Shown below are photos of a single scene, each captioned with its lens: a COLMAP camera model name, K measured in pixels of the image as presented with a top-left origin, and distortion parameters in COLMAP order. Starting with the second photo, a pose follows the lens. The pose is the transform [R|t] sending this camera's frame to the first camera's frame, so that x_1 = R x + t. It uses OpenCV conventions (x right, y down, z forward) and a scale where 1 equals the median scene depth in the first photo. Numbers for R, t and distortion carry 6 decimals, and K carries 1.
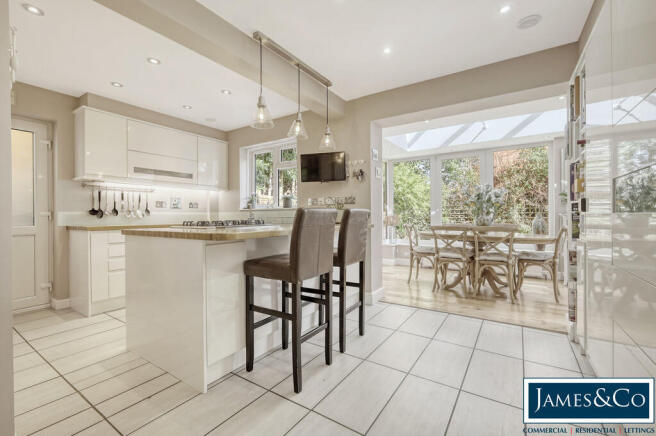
lens RADIAL K [[285.0, 0, 332.9], [0, 285.0, 216.3], [0, 0, 1]] dist [0.000559, -0.000248]
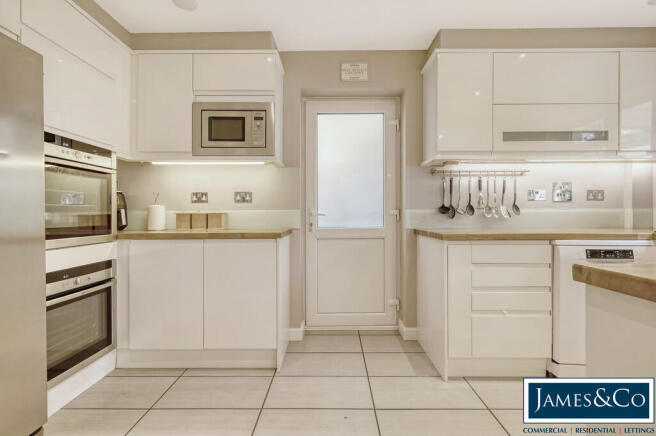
lens RADIAL K [[285.0, 0, 330.9], [0, 285.0, 215.0], [0, 0, 1]] dist [0.000559, -0.000248]
pose [[0.540903, 0.006993, -0.841056, -0.405237], [-0.002086, 0.999974, 0.006973, -0.006216], [0.841082, -0.002018, 0.540903, 0.395353]]
